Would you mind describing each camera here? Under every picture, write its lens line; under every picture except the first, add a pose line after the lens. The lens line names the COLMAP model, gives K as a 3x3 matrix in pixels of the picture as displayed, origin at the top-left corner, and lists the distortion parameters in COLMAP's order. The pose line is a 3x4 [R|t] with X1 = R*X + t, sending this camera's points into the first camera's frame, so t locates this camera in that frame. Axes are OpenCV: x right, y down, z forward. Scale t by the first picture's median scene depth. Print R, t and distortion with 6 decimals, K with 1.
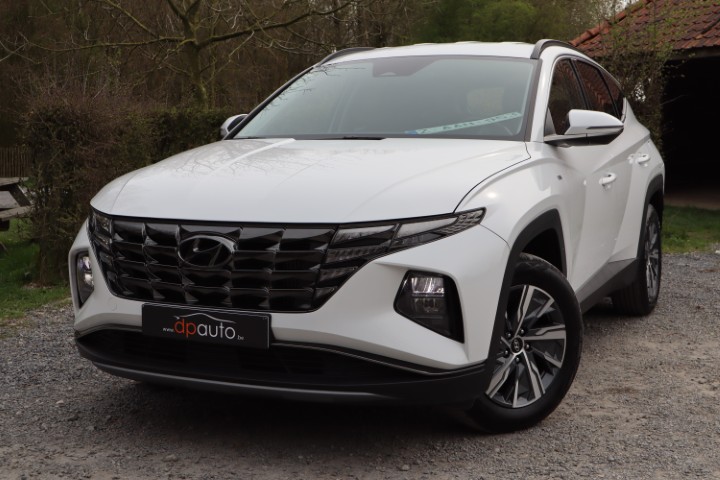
lens RADIAL K [[1046.5, 0, 320.5], [0, 1046.5, 239.0], [0, 0, 1]] dist [-0.002298, 0.020060]
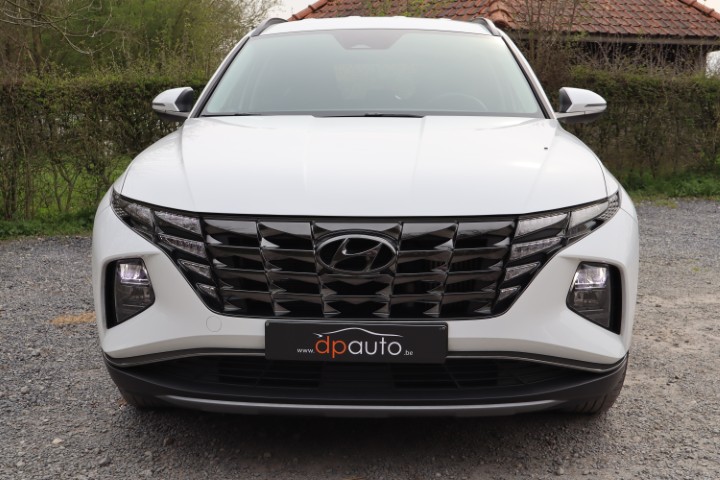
lens RADIAL K [[898.7, 0, 360.9], [0, 898.7, 251.3], [0, 0, 1]] dist [-0.005138, 0.033638]
pose [[0.910205, -0.060621, 0.409698, -0.396942], [0.036683, 0.997142, 0.066045, -0.036911], [-0.412531, -0.045085, 0.909827, 0.348677]]
